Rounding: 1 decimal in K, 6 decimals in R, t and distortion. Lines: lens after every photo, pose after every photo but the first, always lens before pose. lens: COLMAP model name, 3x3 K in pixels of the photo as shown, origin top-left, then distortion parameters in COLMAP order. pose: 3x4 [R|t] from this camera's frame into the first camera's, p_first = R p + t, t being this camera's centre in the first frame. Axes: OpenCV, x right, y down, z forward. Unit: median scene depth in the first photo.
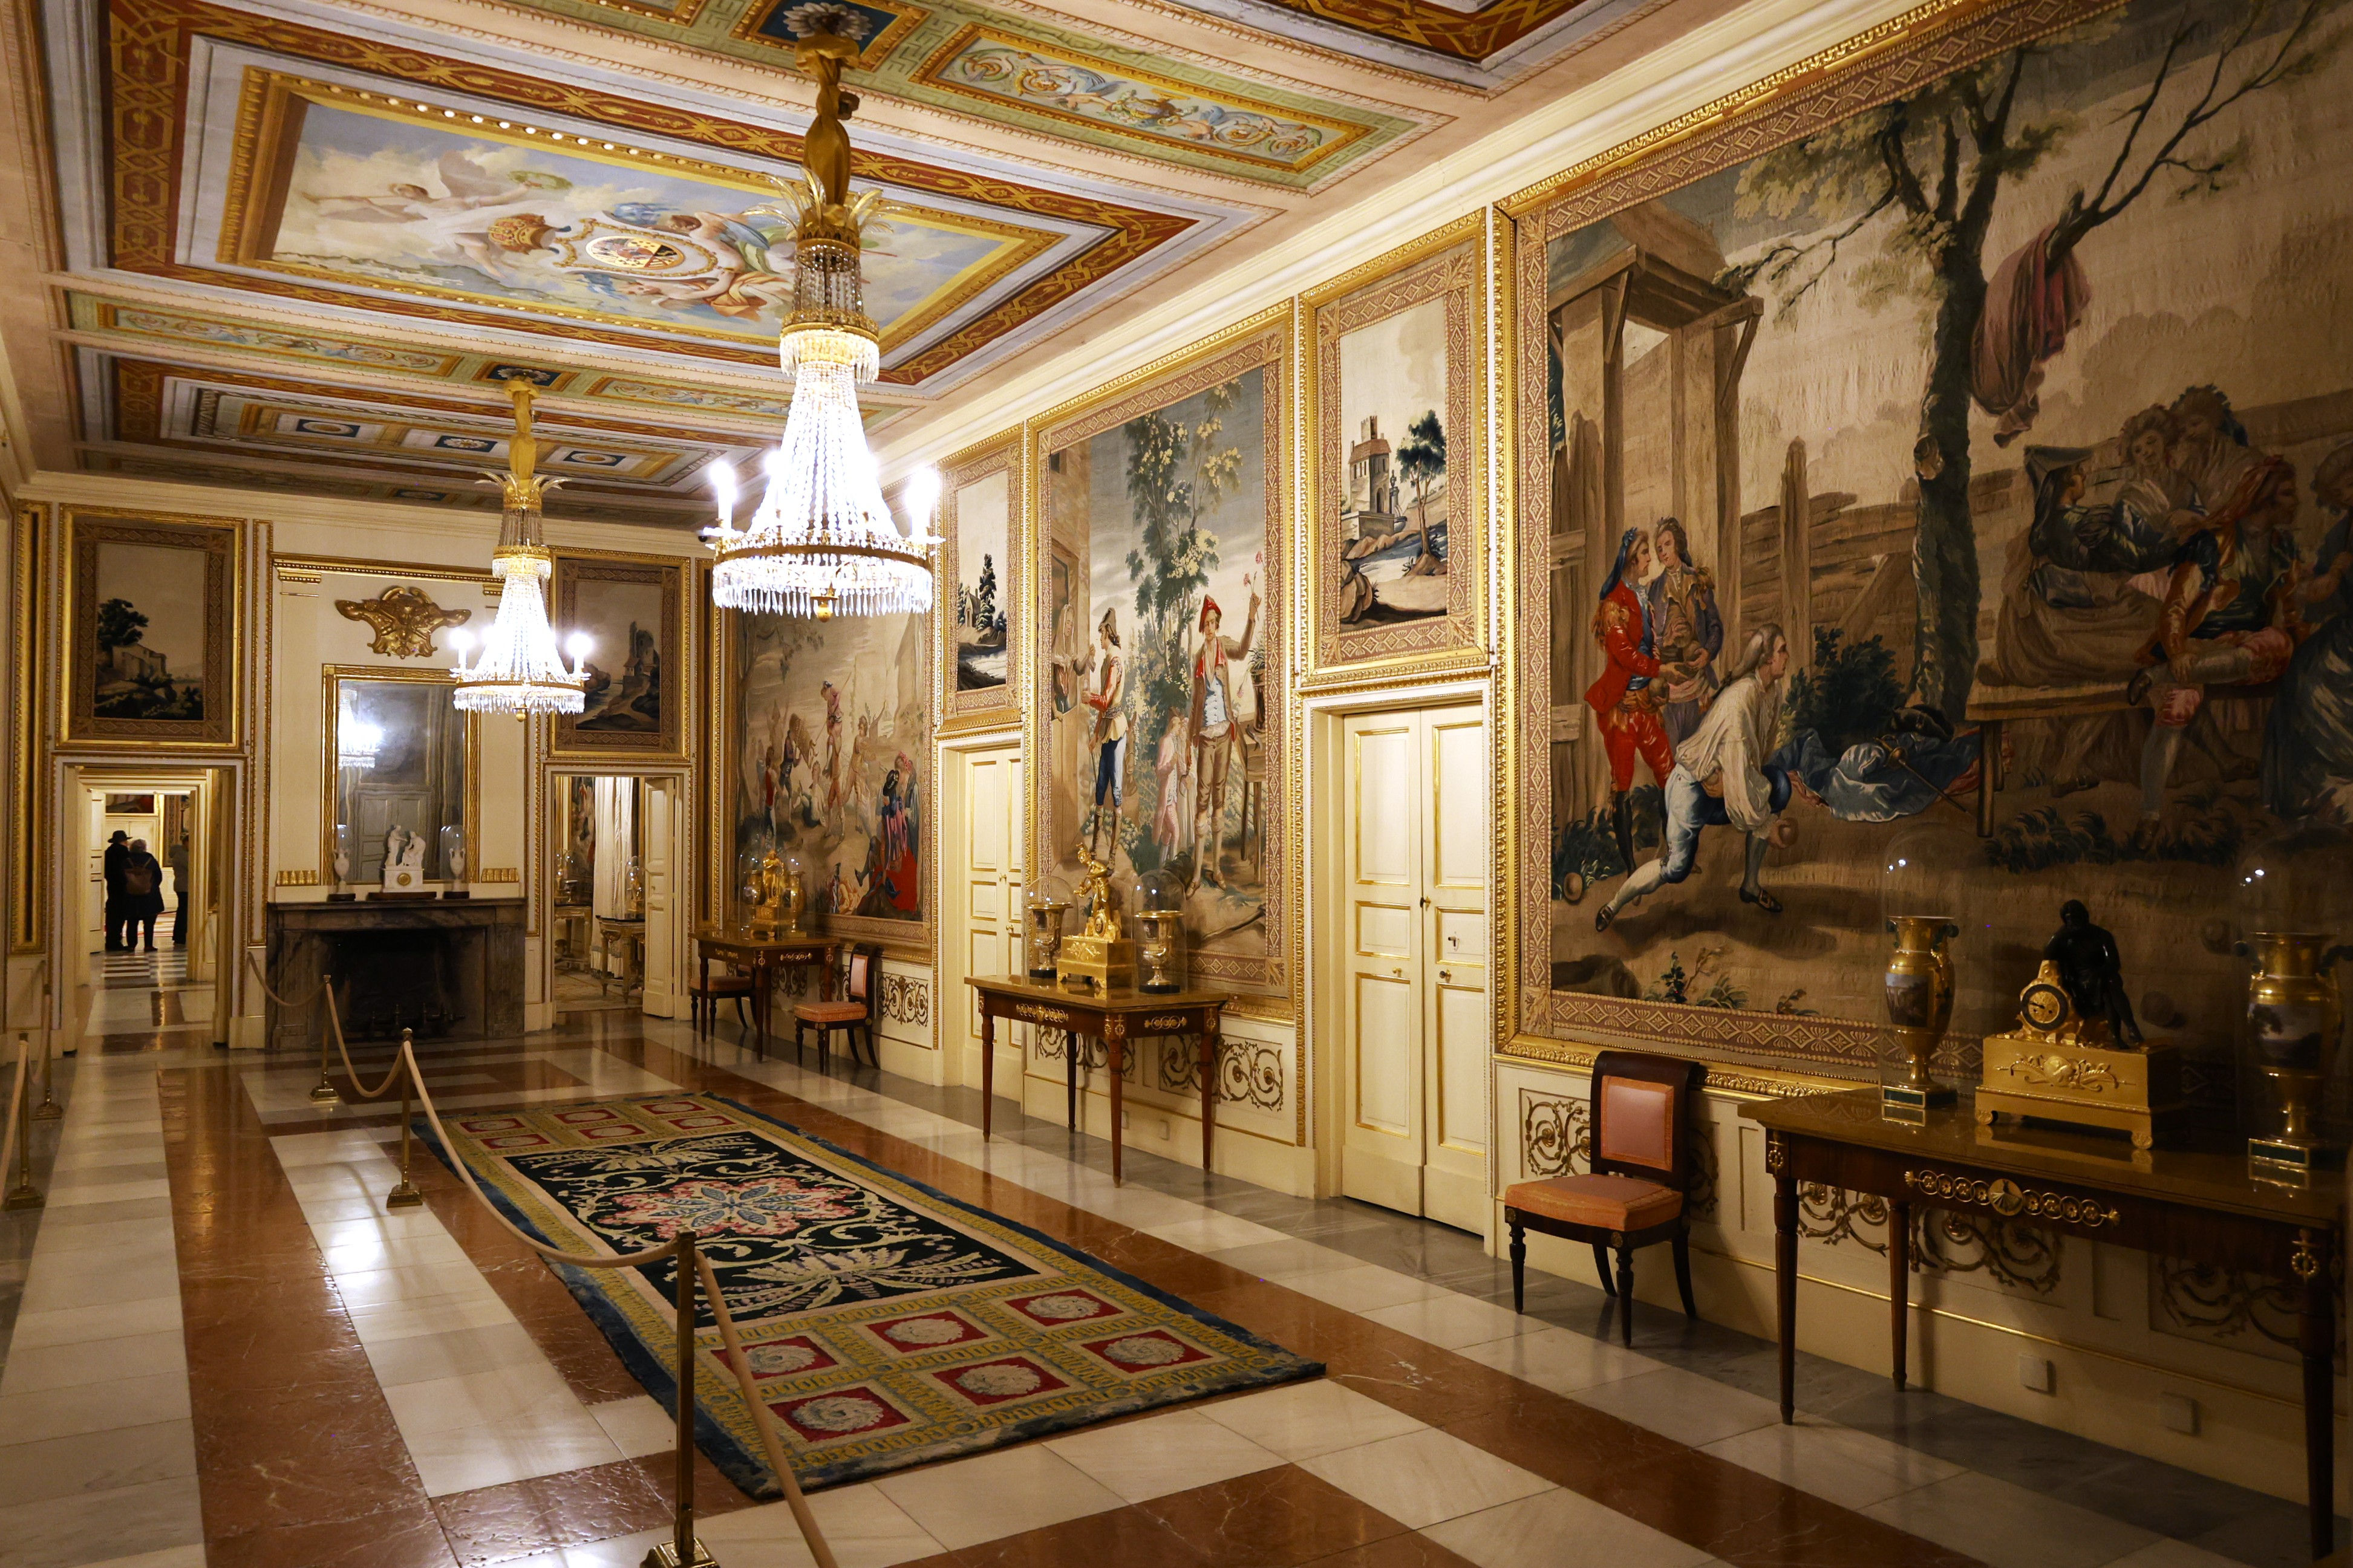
lens RADIAL K [[1608.0, 0, 1180.8], [0, 1608.0, 776.7], [0, 0, 1]] dist [-0.020283, 0.007190]
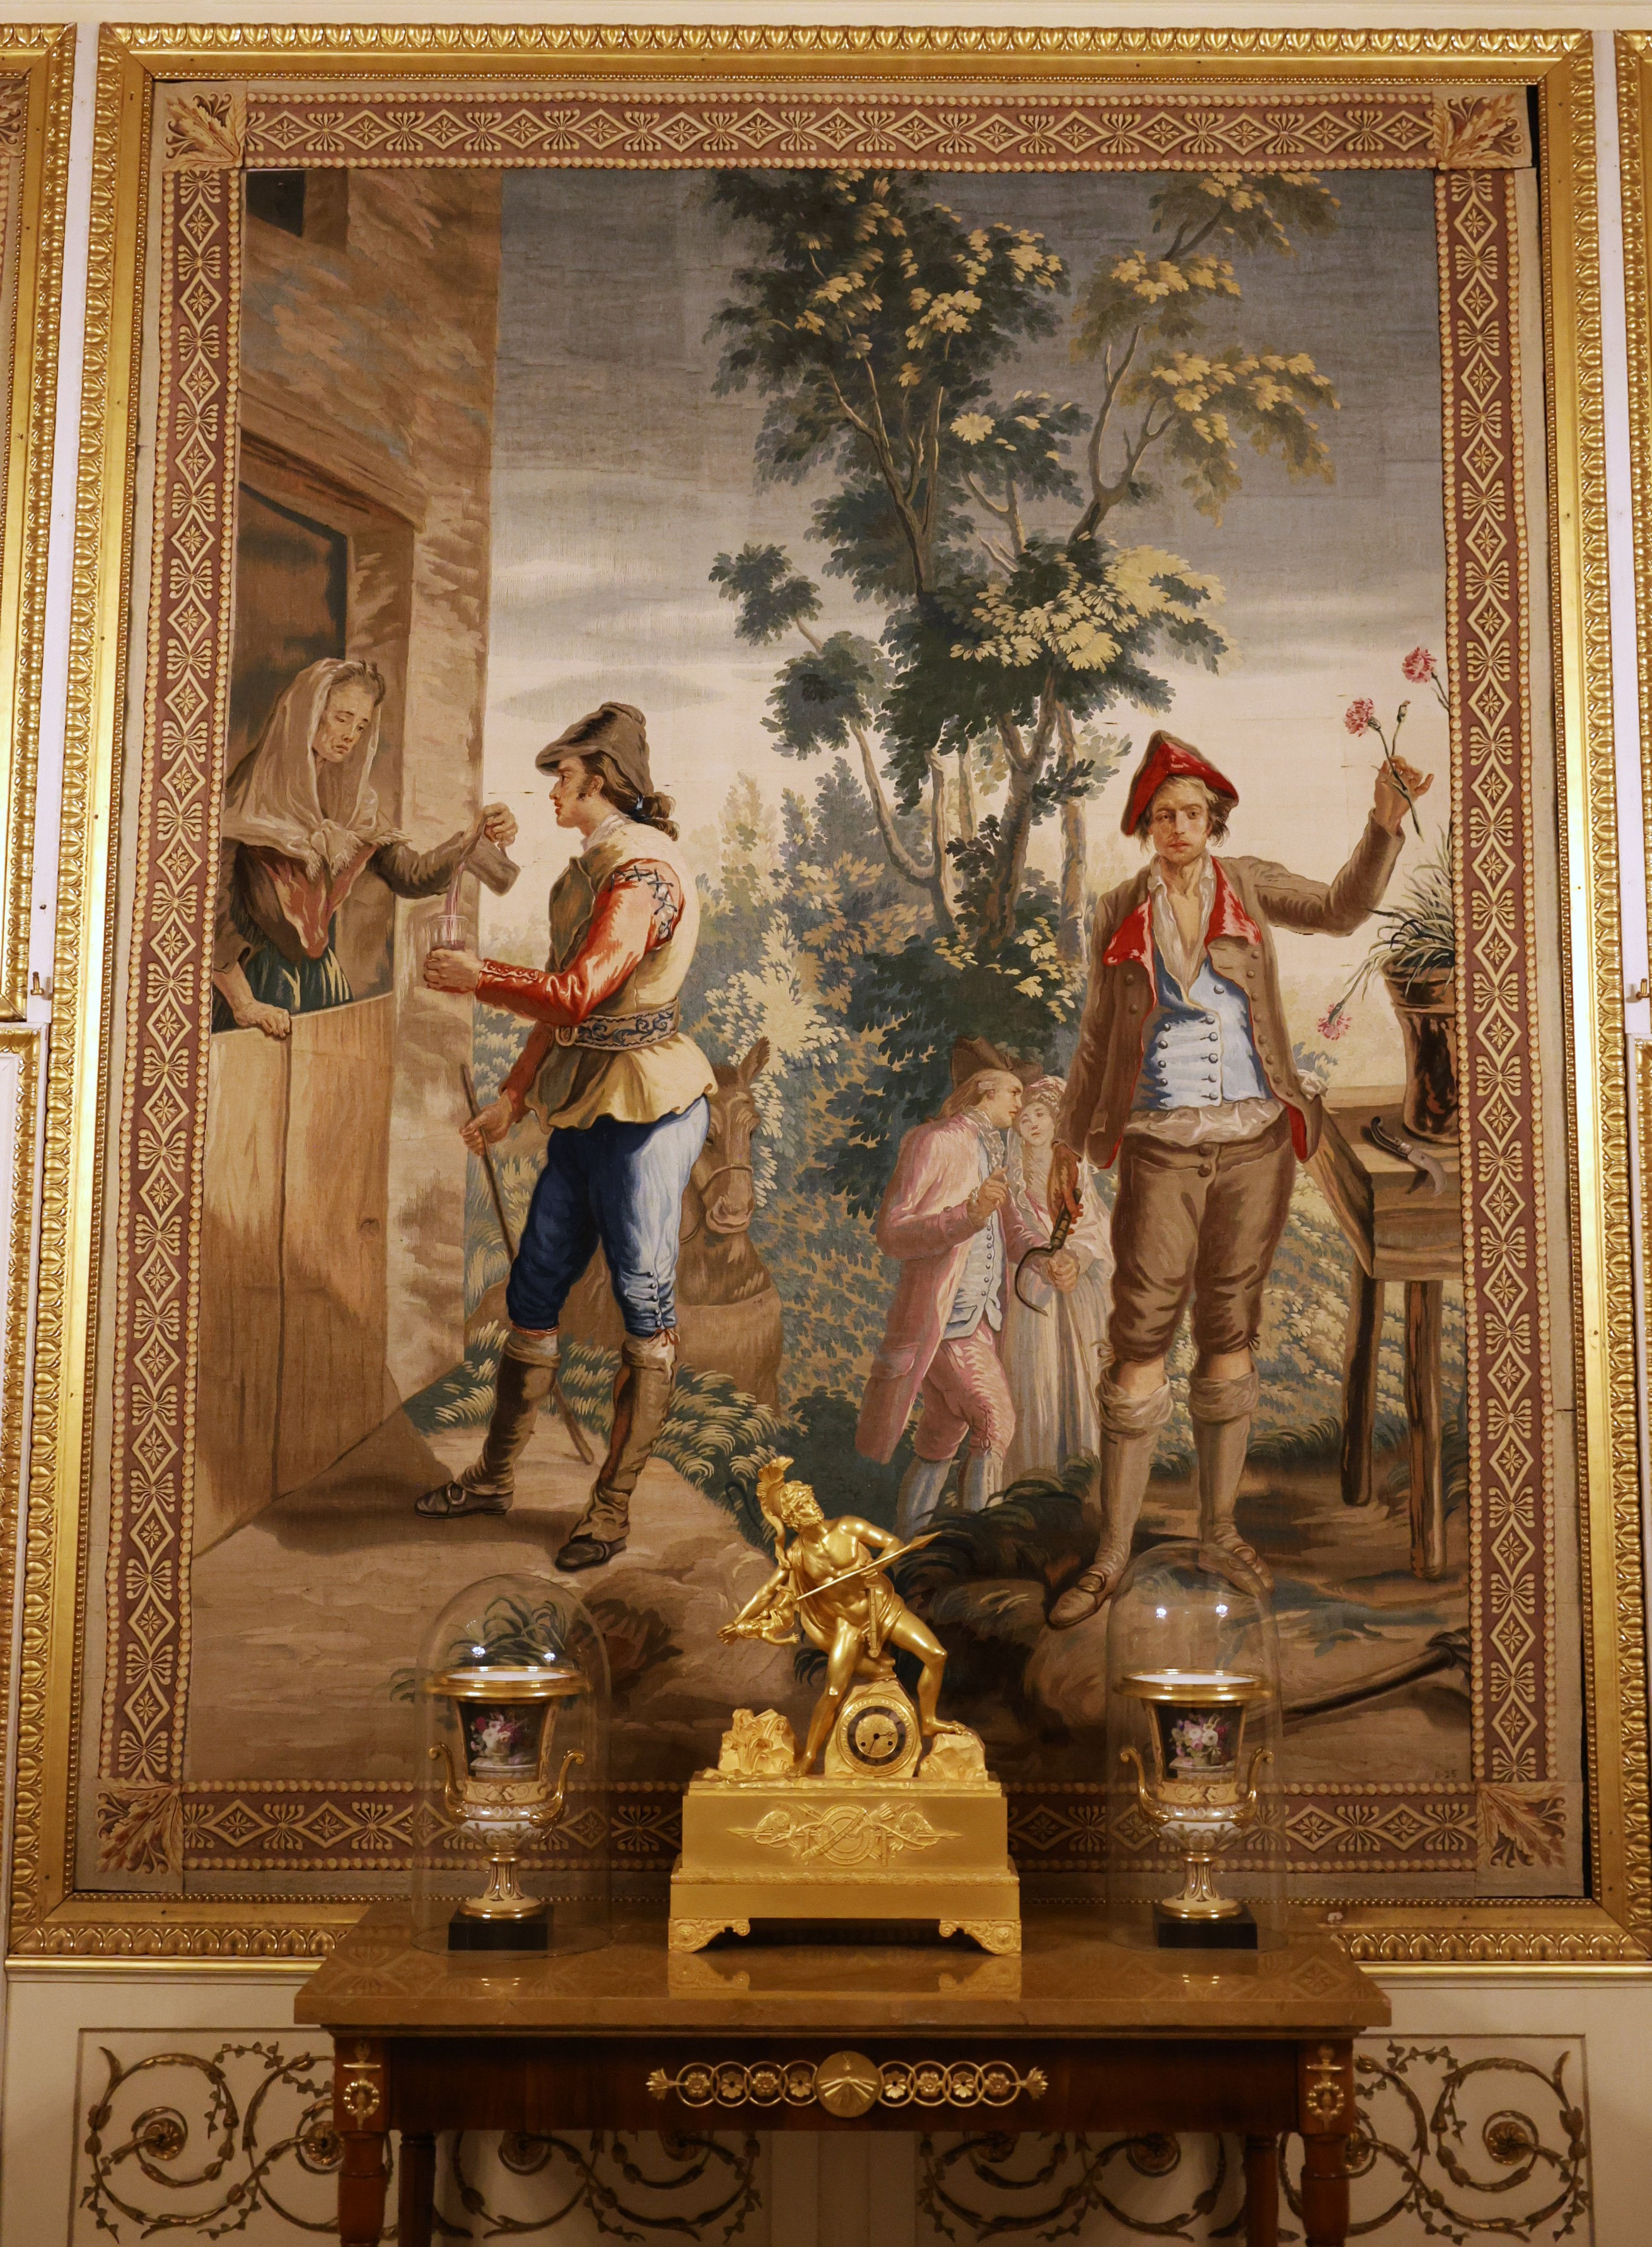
lens RADIAL K [[2655.5, 0, 850.2], [0, 2655.5, 1063.9], [0, 0, 1]] dist [-0.014145, 0.000000]
pose [[0.552338, 0.120601, 0.824850, -0.471867], [-0.036463, 0.992028, -0.120628, 0.028656], [-0.832822, 0.036551, 0.552333, 0.721935]]
